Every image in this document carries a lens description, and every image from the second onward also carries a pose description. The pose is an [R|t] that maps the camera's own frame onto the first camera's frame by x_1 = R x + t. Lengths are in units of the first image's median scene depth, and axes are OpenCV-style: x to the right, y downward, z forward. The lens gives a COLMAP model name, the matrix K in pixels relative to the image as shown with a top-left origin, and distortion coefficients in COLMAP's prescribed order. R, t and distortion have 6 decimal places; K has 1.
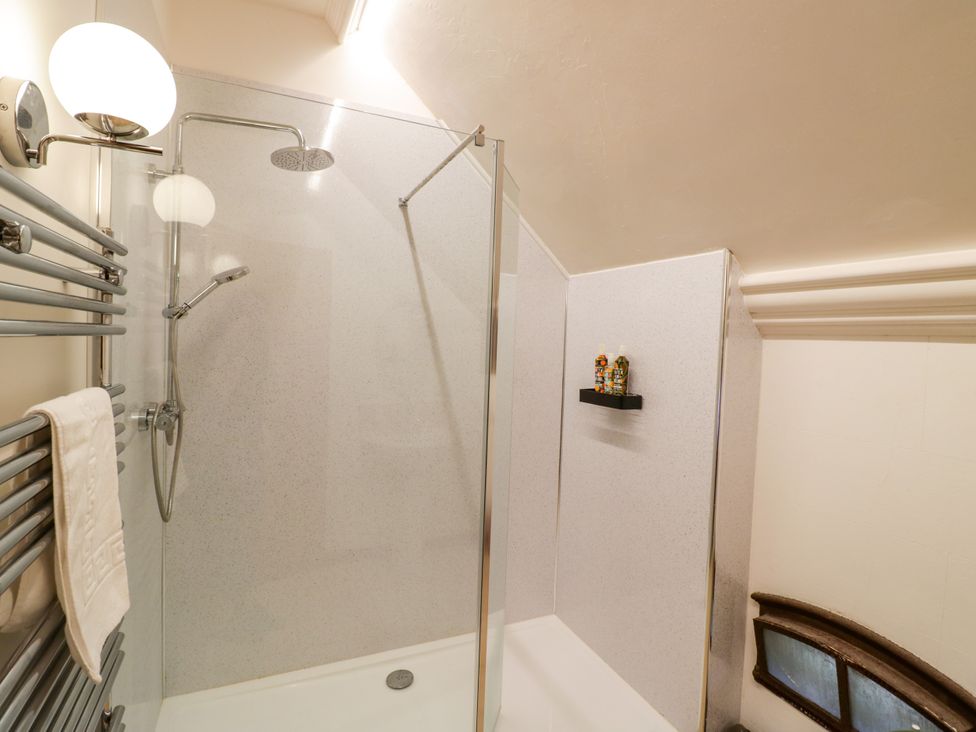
lens RADIAL K [[508.0, 0, 488.6], [0, 508.0, 356.2], [0, 0, 1]] dist [0.002440, -0.014470]
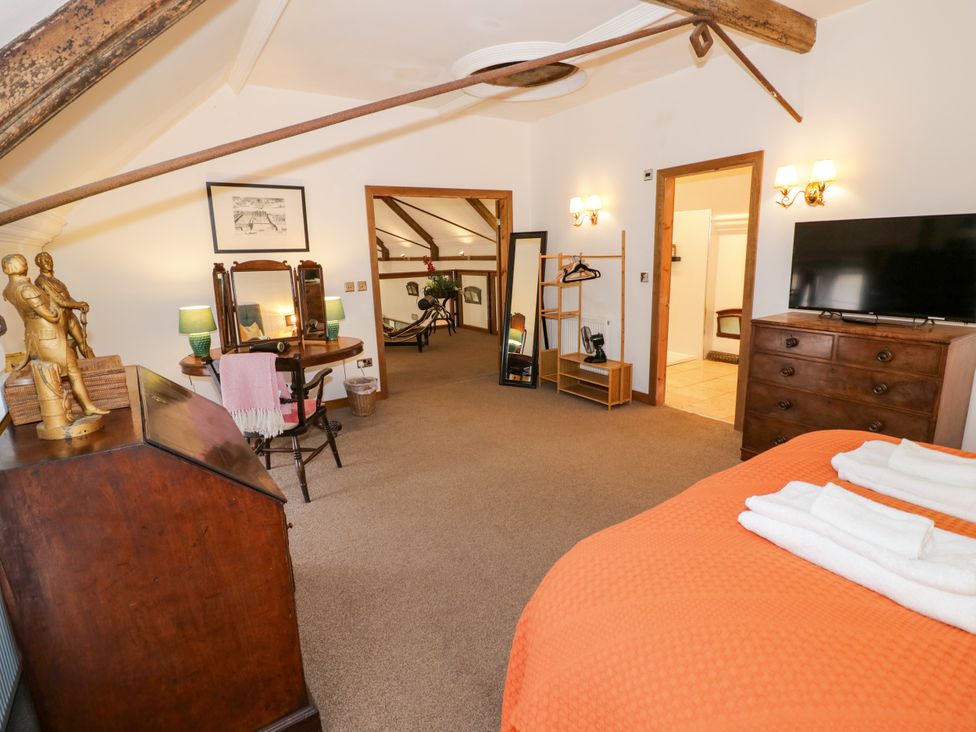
lens RADIAL K [[508.0, 0, 488.6], [0, 508.0, 356.2], [0, 0, 1]] dist [0.002440, -0.014470]
pose [[0.985818, -0.093023, 0.139678, -1.297418], [0.067427, 0.981731, 0.177928, 0.043113], [-0.153678, -0.165986, 0.974080, -1.864663]]
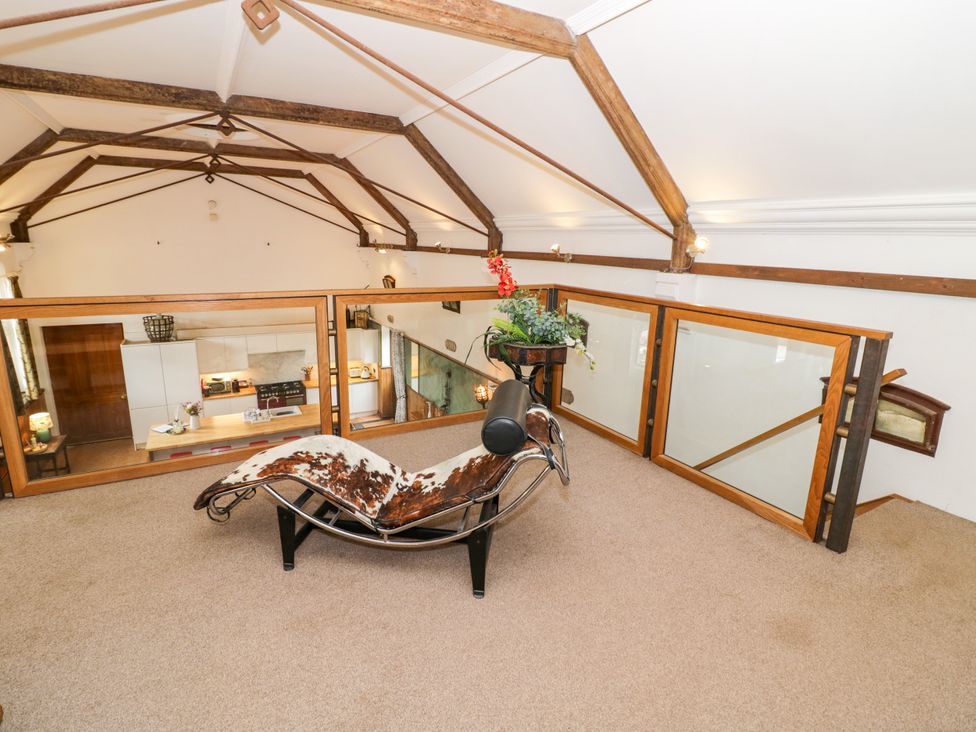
lens RADIAL K [[508.0, 0, 488.6], [0, 508.0, 356.2], [0, 0, 1]] dist [0.002440, -0.014470]
pose [[0.996138, -0.026754, 0.083626, -1.314531], [0.010049, 0.980926, 0.194121, -0.044241], [-0.087225, -0.192531, 0.977407, 0.733389]]
